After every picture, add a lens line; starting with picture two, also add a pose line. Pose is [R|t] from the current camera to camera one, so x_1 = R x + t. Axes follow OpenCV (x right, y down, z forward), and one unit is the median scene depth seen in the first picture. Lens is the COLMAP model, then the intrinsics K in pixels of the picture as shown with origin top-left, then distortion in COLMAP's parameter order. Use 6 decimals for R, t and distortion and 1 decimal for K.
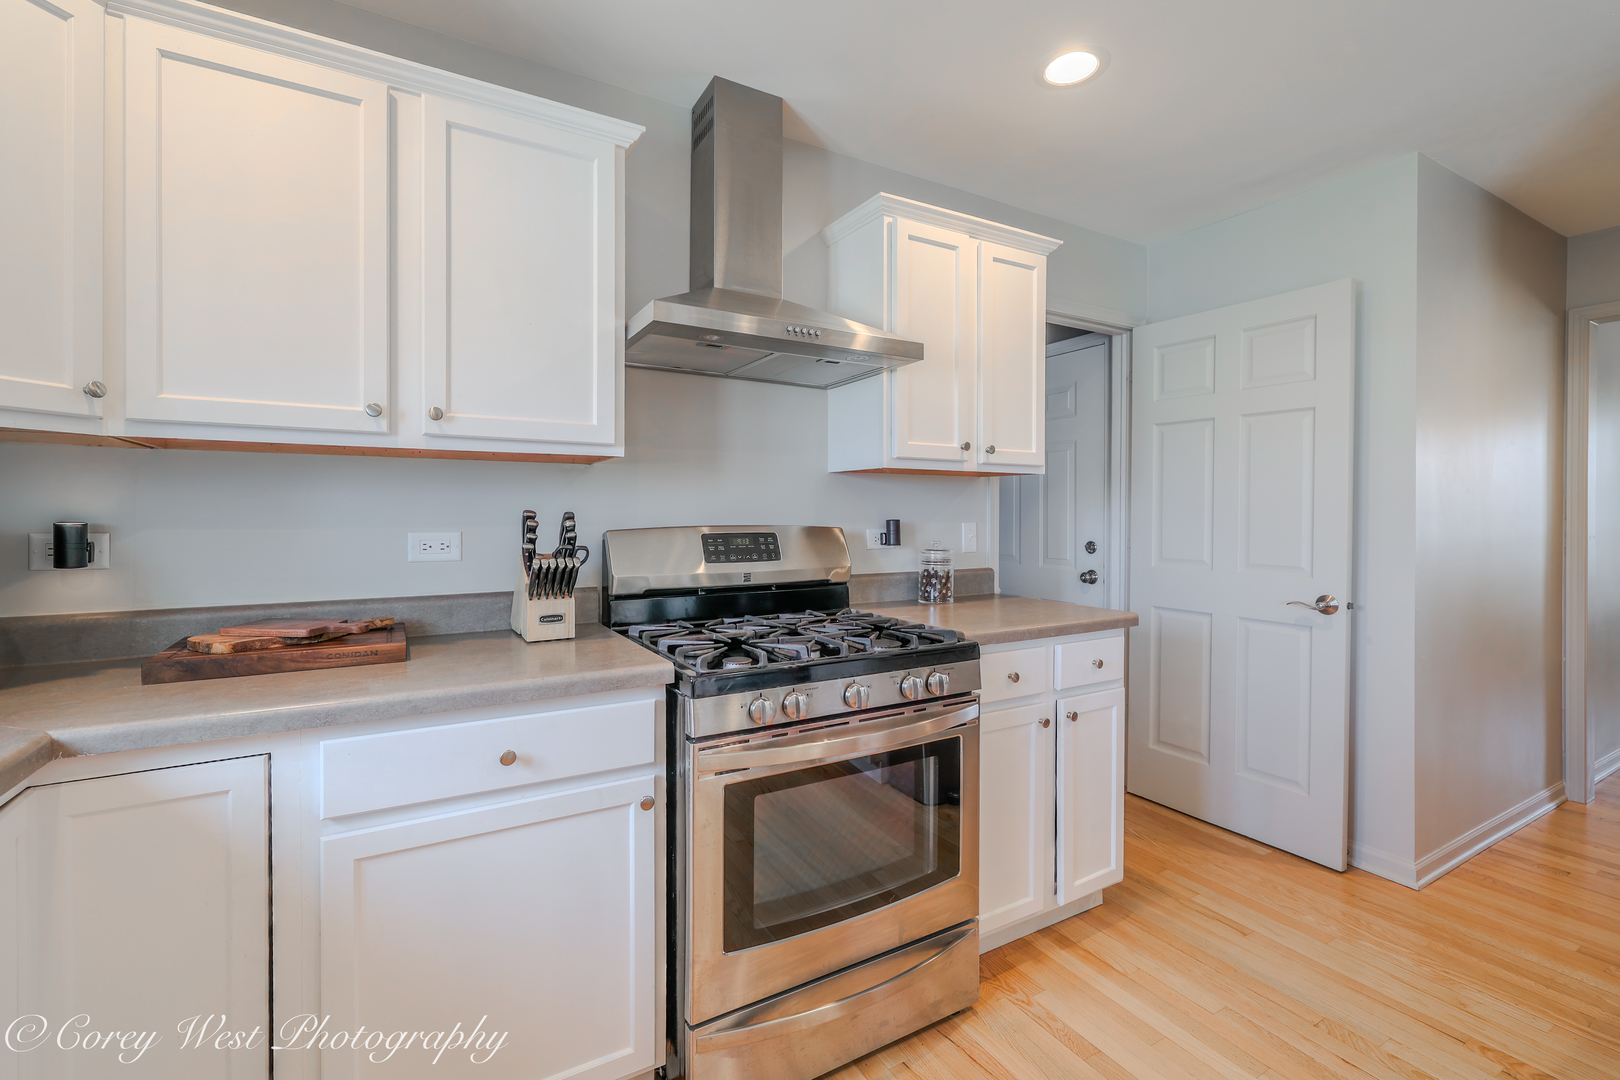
lens RADIAL K [[704.5, 0, 798.0], [0, 704.5, 517.1], [0, 0, 1]] dist [0.002281, -0.000165]
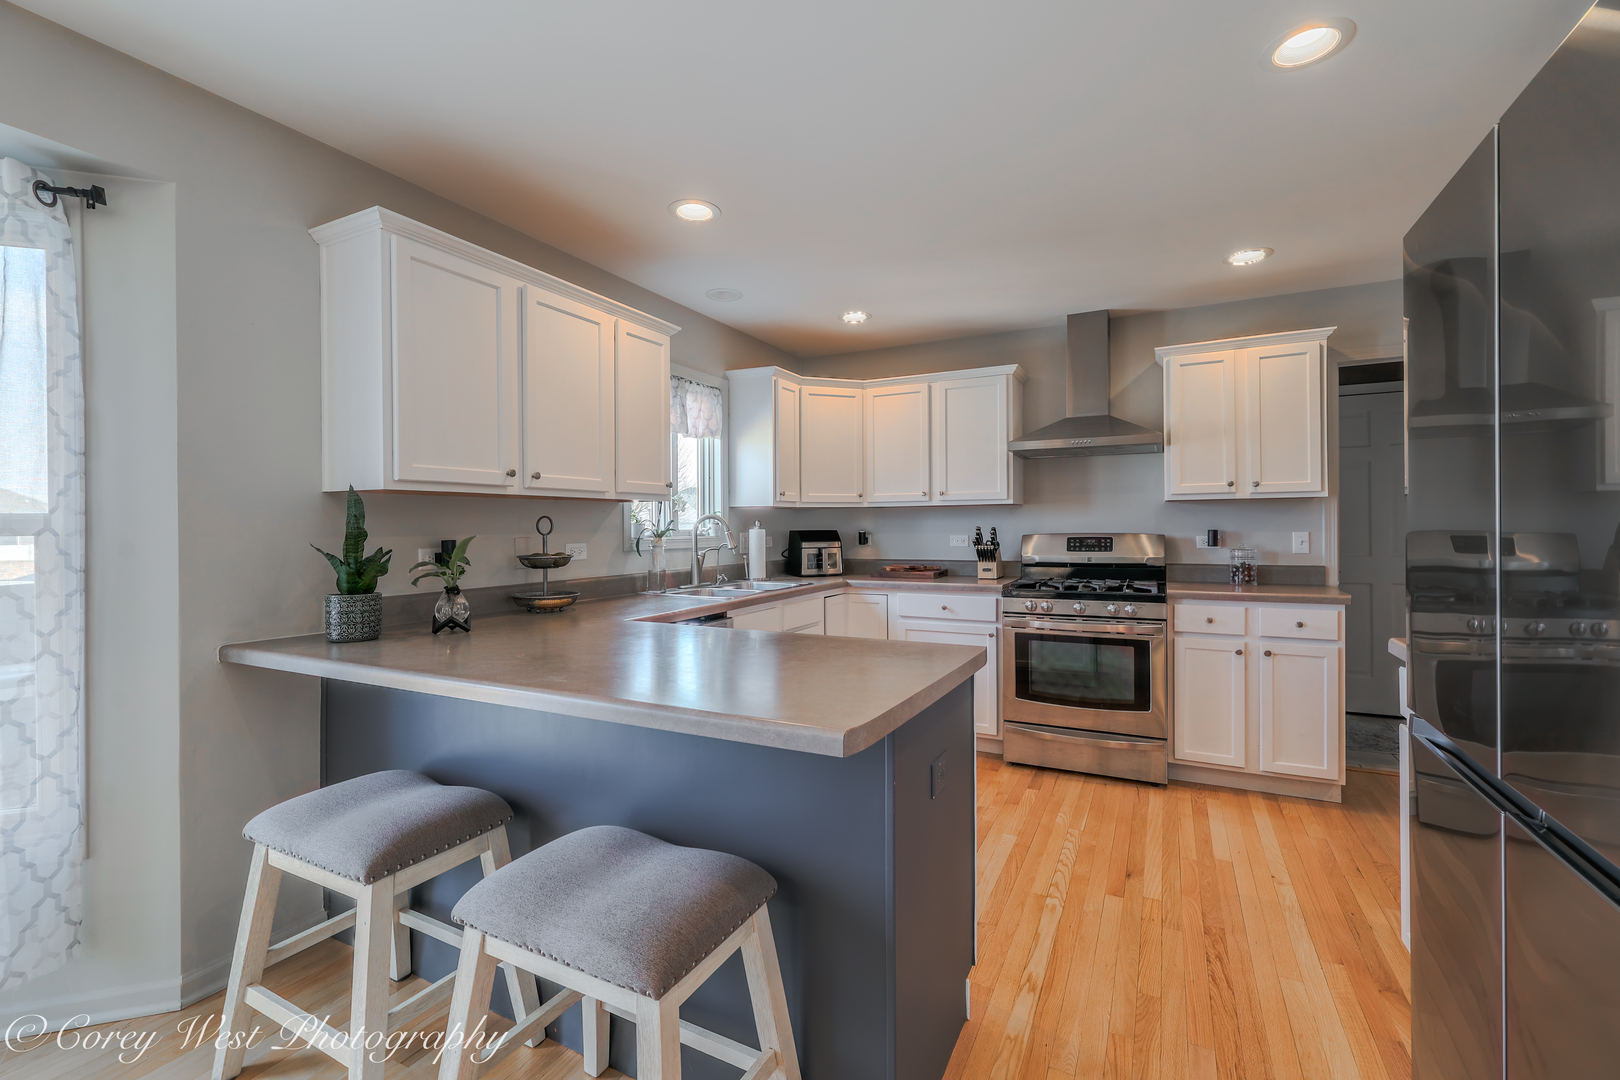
lens RADIAL K [[704.5, 0, 813.9], [0, 704.5, 526.0], [0, 0, 1]] dist [0.002281, -0.000165]
pose [[0.545693, -0.004820, -0.837972, 1.294340], [0.005622, 0.999982, -0.002090, -0.008848], [0.837967, -0.003571, 0.545710, -0.803385]]
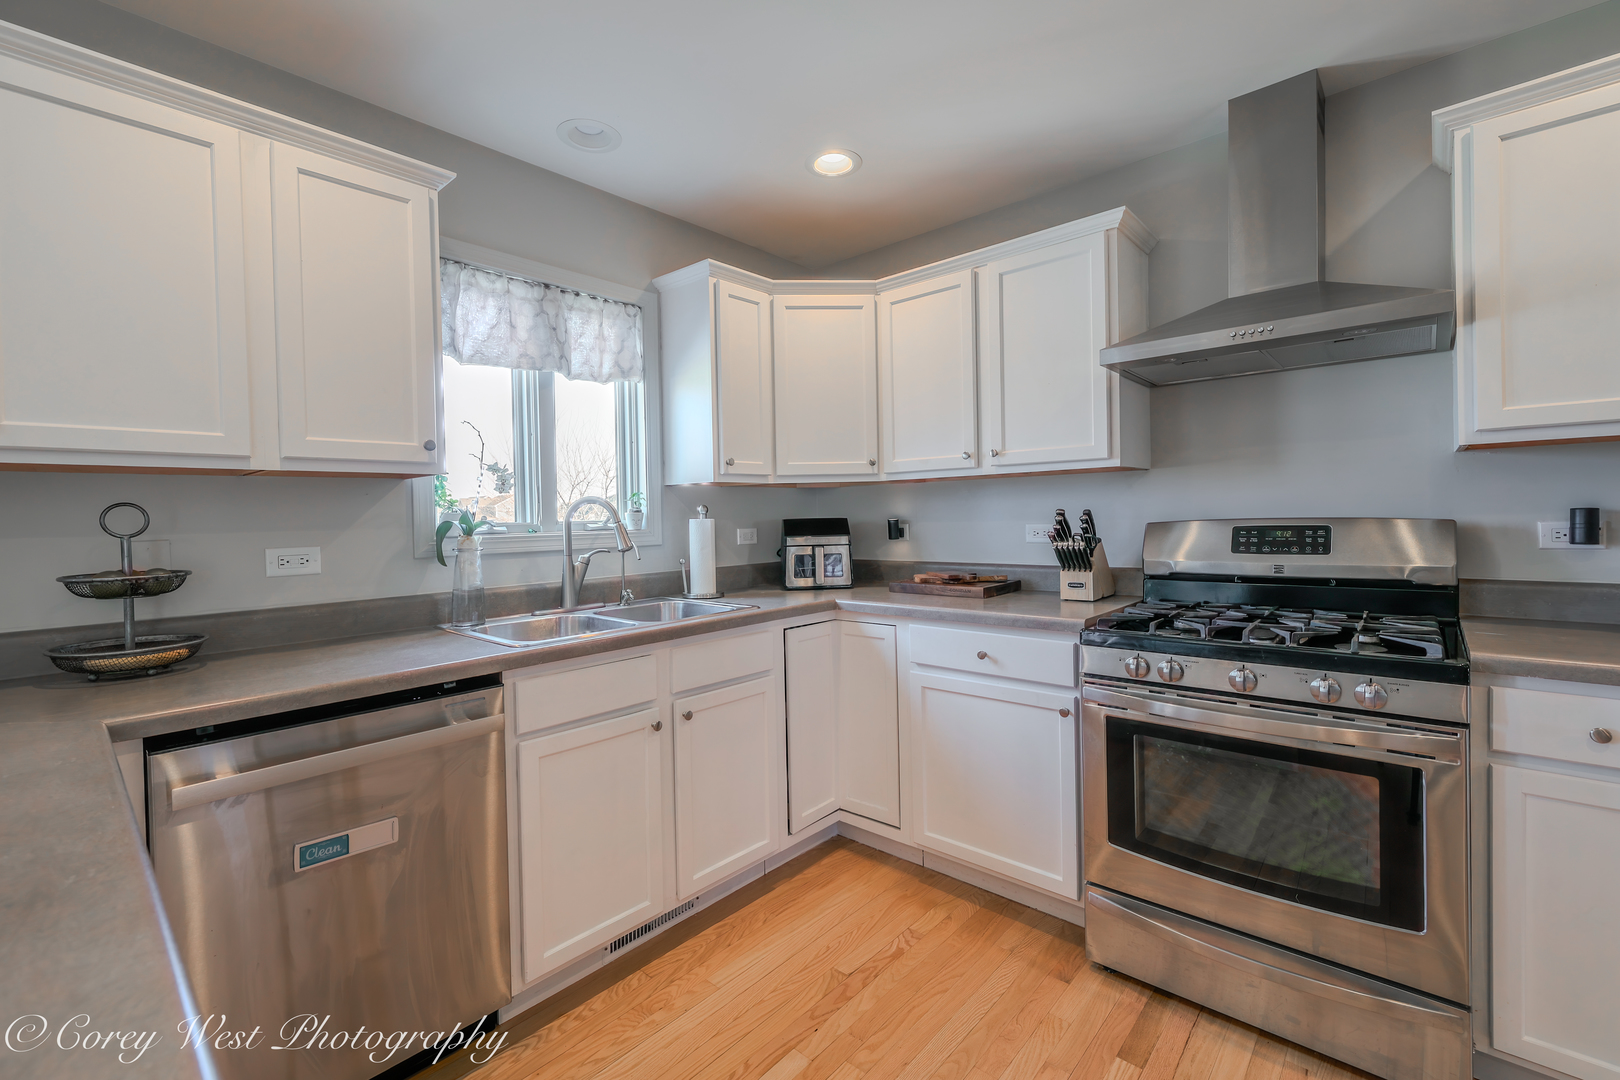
lens RADIAL K [[704.5, 0, 809.0], [0, 704.5, 523.2], [0, 0, 1]] dist [0.002281, -0.000165]
pose [[0.310639, 0.003733, -0.950521, 0.762507], [0.019472, 0.999757, 0.010290, -0.004983], [0.950328, -0.021705, 0.310491, 0.048797]]
